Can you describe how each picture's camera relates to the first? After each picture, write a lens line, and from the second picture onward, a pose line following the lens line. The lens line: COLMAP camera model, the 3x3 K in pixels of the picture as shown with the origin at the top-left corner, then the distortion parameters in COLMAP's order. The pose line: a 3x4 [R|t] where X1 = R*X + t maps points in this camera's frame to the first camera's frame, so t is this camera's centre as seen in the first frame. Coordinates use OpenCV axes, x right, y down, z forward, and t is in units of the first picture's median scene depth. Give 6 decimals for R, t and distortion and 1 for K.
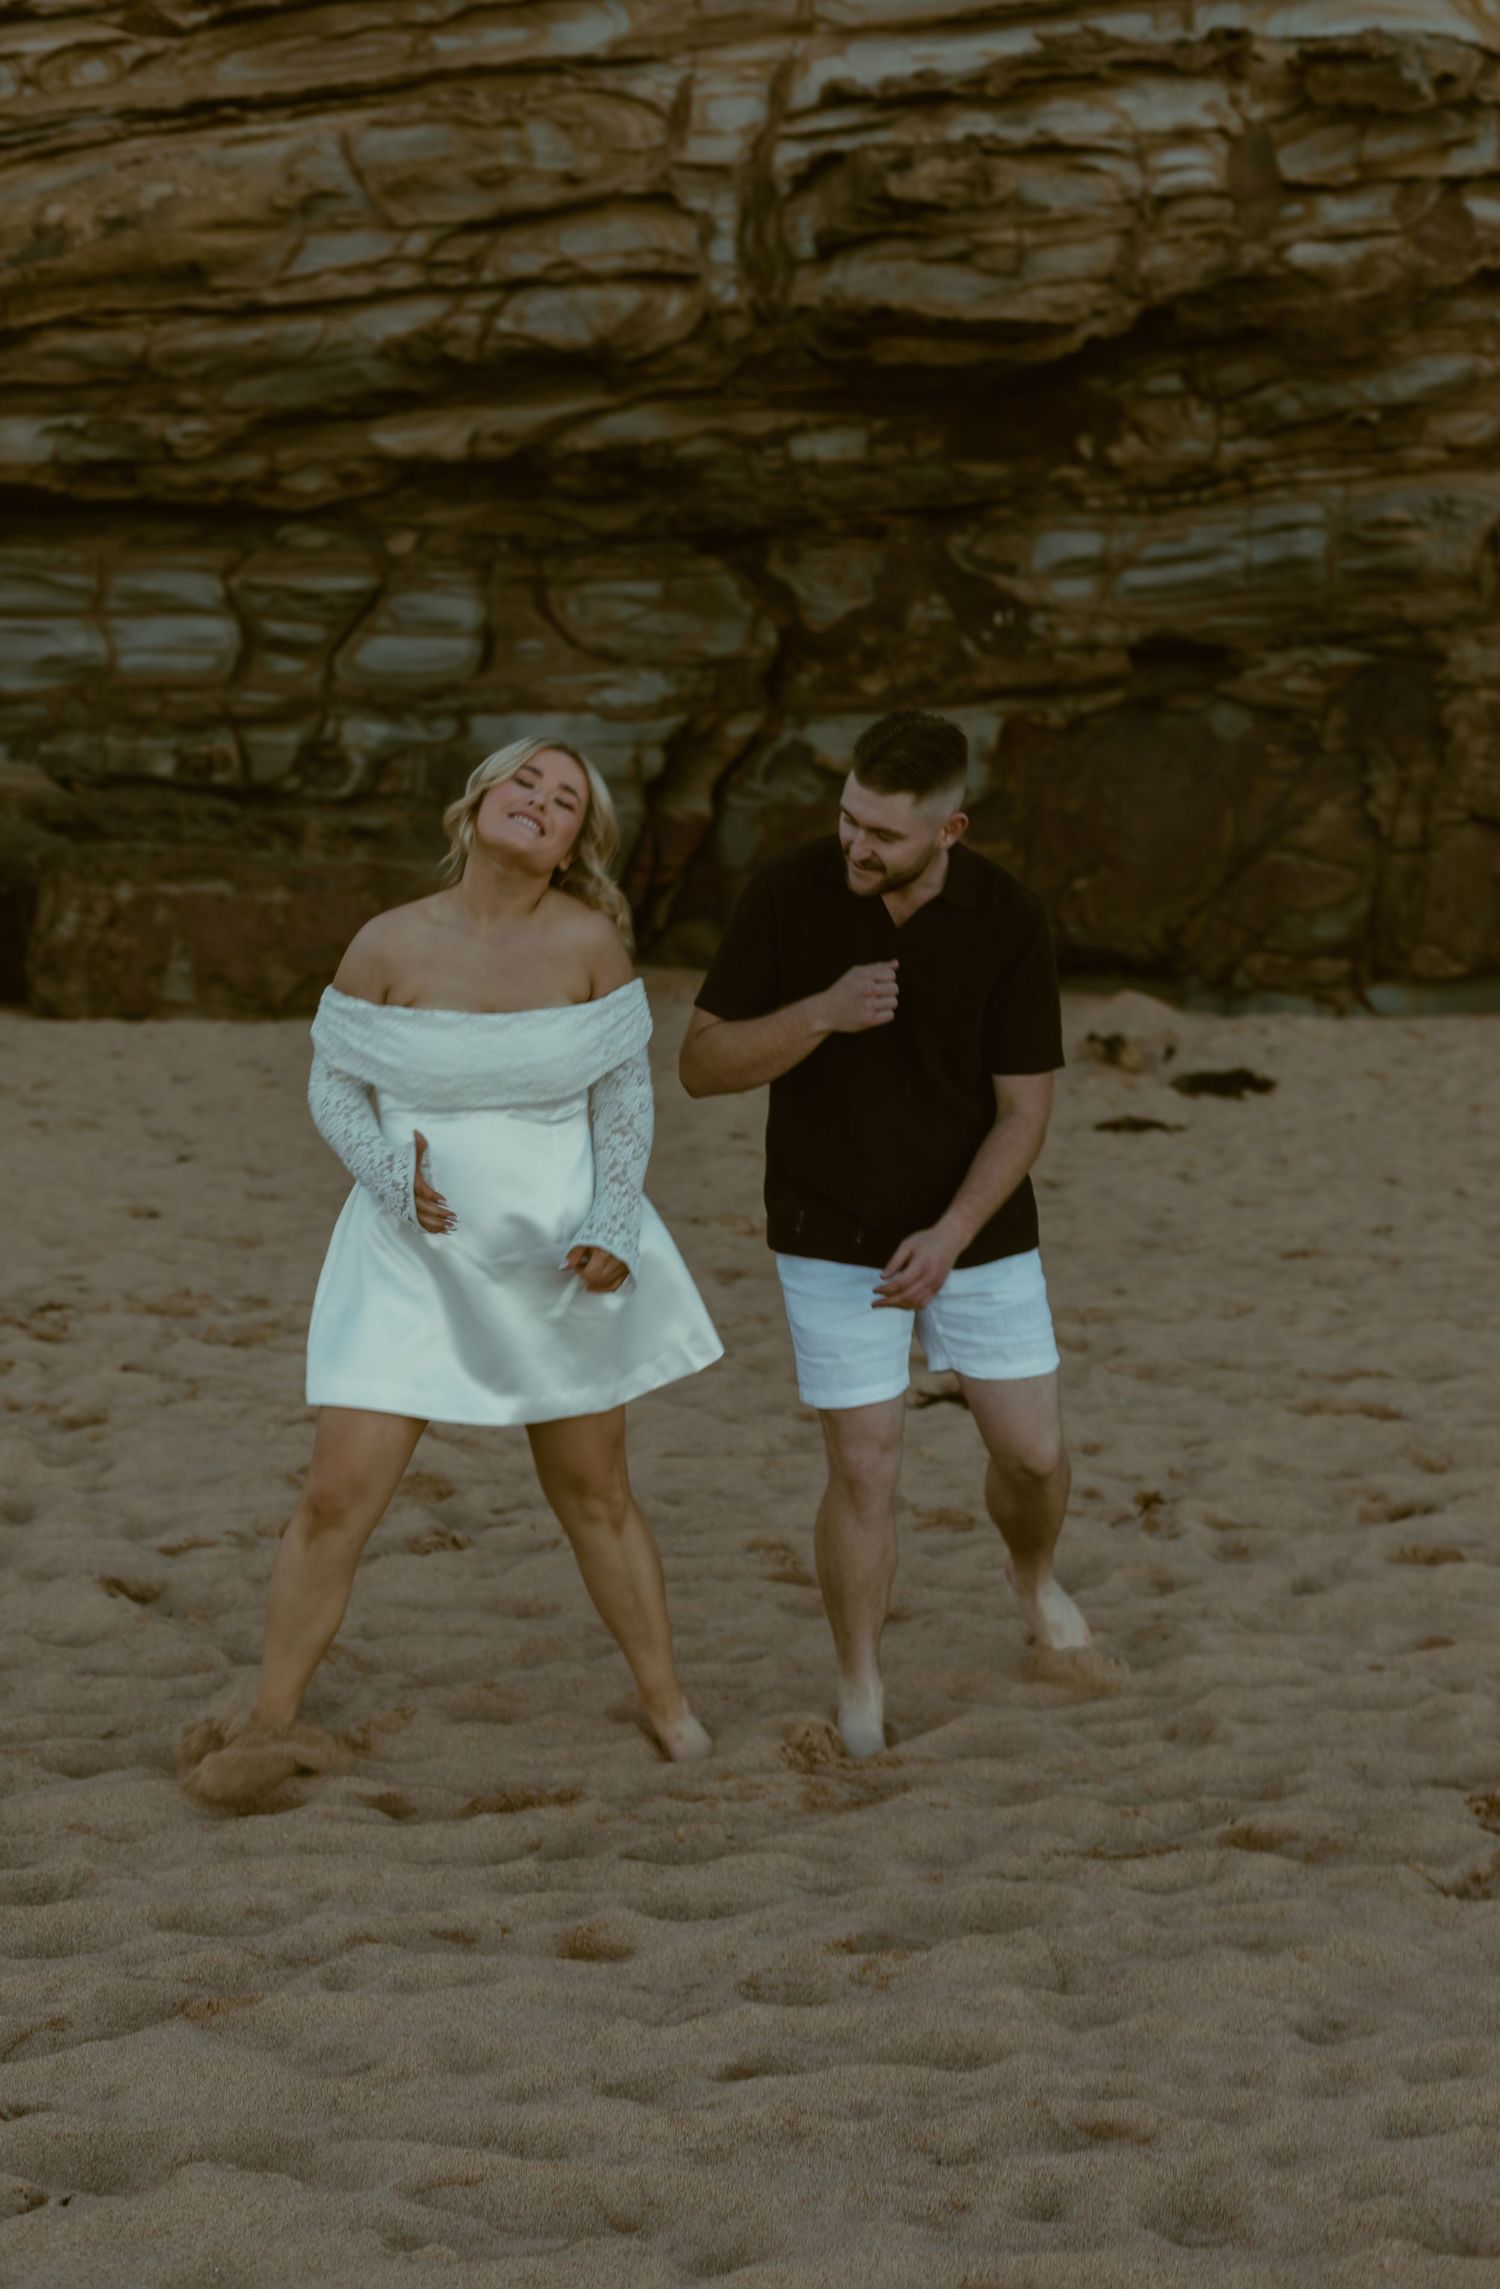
lens RADIAL K [[3382.7, 0, 800.8], [0, 3382.7, 1188.0], [0, 0, 1]] dist [0.032542, -0.169378]
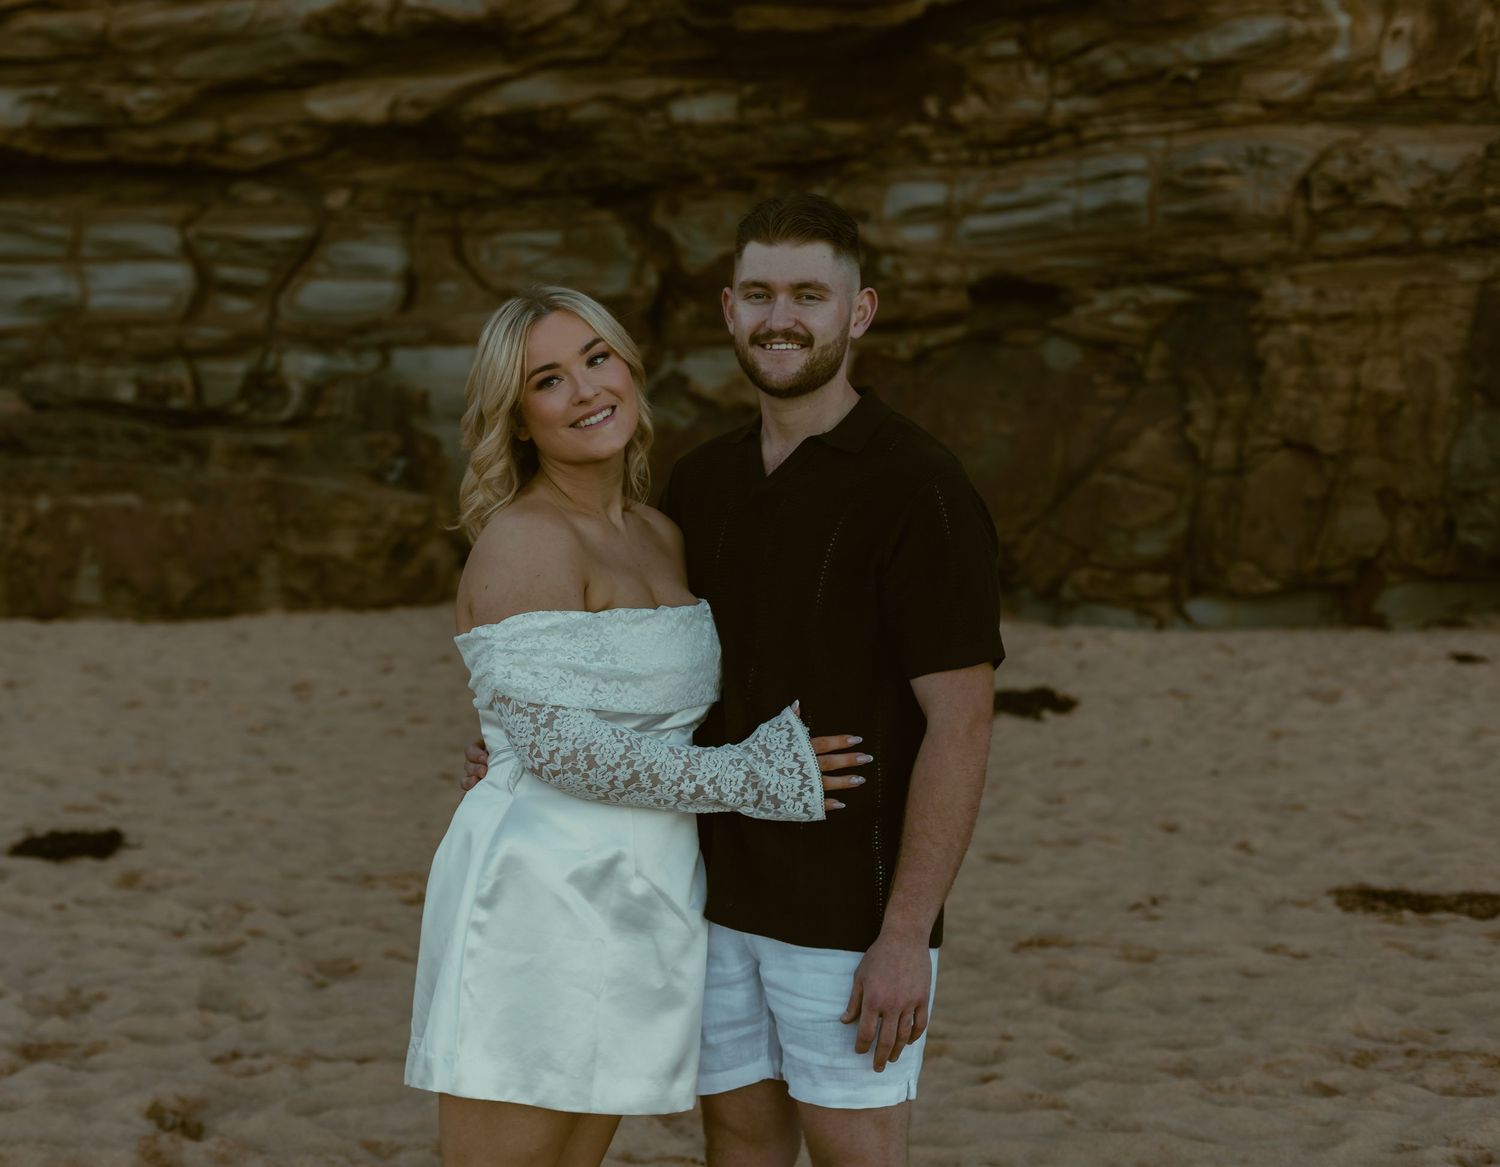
lens RADIAL K [[2569.4, 0, 640.9], [0, 2569.4, 586.3], [0, 0, 1]] dist [0.011032, -0.092743]
pose [[0.998027, 0.009332, -0.062083, 0.043134], [-0.012680, 0.998474, -0.053755, -0.016977], [0.061487, 0.054437, 0.996622, 0.170169]]
